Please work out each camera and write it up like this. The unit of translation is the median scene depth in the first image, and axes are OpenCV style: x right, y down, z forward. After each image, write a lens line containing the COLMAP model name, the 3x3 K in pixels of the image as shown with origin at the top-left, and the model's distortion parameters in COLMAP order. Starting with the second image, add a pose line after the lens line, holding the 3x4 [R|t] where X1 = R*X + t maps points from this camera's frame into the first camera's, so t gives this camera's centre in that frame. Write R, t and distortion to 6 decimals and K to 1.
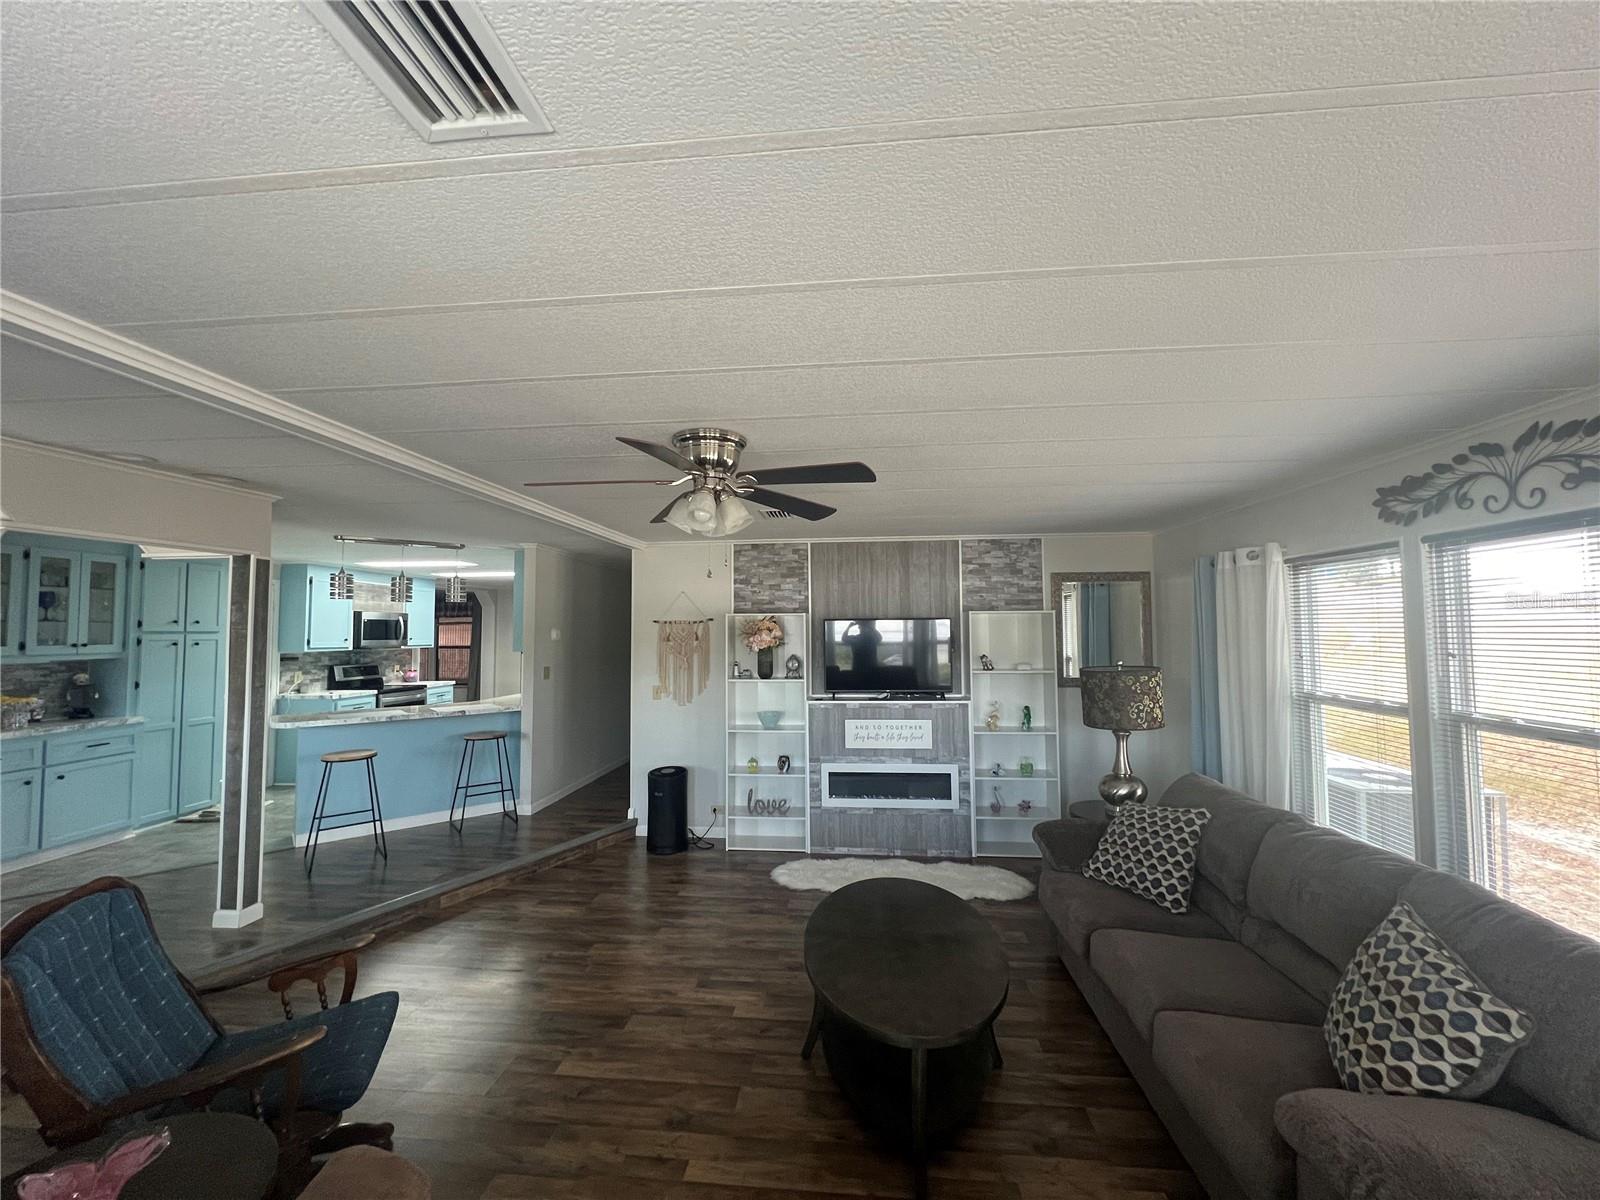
lens RADIAL K [[638.7, 0, 799.7], [0, 638.7, 598.3], [0, 0, 1]] dist [-0.001018, 0.000430]
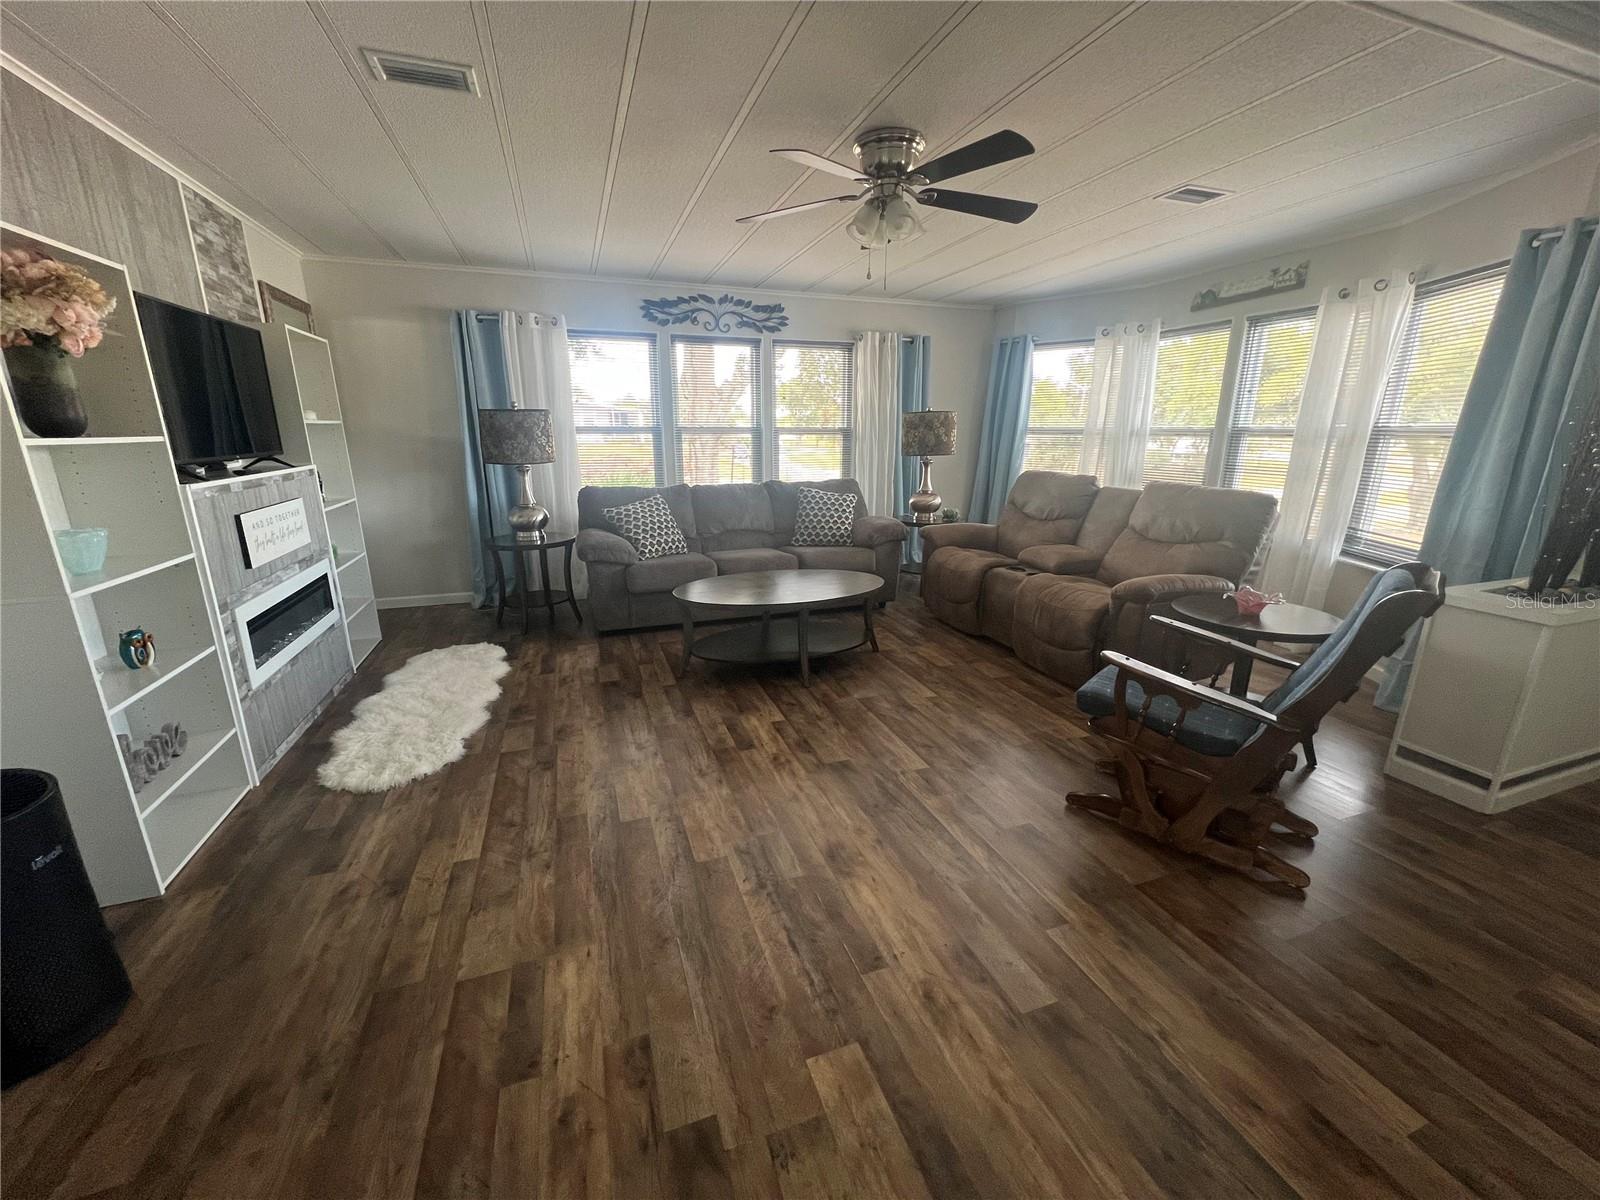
lens RADIAL K [[638.7, 0, 802.6], [0, 638.7, 599.4], [0, 0, 1]] dist [-0.001018, 0.000430]
pose [[-0.423857, -0.228157, 0.876521, -1.121379], [-0.043562, 0.971767, 0.231885, 0.227338], [-0.904681, 0.060103, -0.421829, 1.563565]]
